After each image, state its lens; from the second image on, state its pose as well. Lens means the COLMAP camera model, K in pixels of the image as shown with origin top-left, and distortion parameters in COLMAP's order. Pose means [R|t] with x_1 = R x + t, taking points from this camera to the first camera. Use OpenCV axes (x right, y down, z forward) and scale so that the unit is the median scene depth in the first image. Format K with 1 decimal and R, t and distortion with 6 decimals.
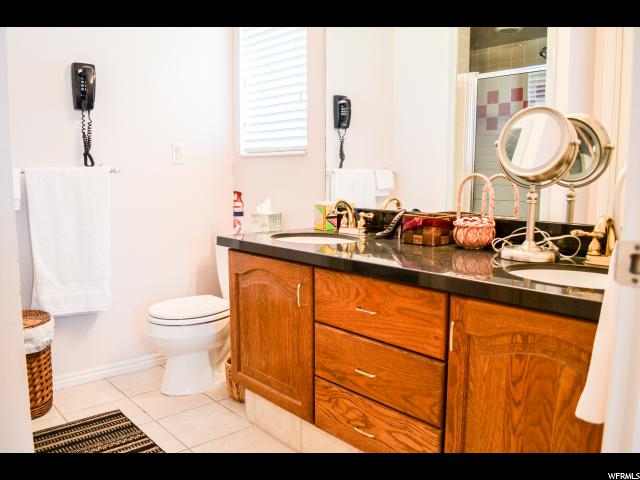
lens RADIAL K [[534.8, 0, 317.8], [0, 534.8, 236.9], [0, 0, 1]] dist [-0.081272, 0.007912]
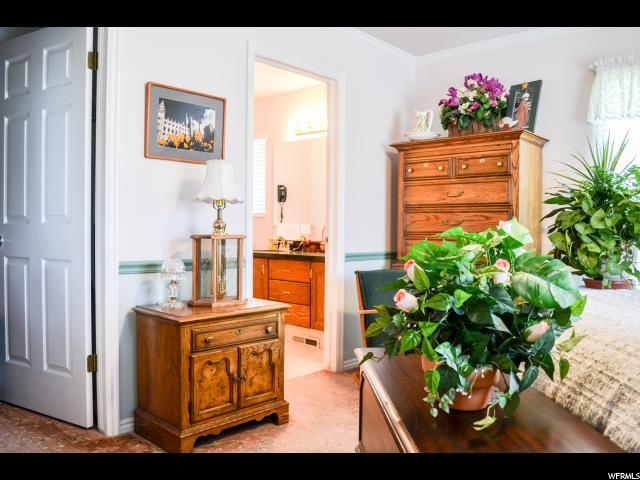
lens RADIAL K [[534.8, 0, 317.8], [0, 534.8, 236.9], [0, 0, 1]] dist [-0.081272, 0.007912]
pose [[0.995048, 0.008440, 0.099037, -0.023349], [0.001549, 0.994951, -0.100354, 0.171533], [-0.099384, 0.100010, 0.990011, -1.362109]]
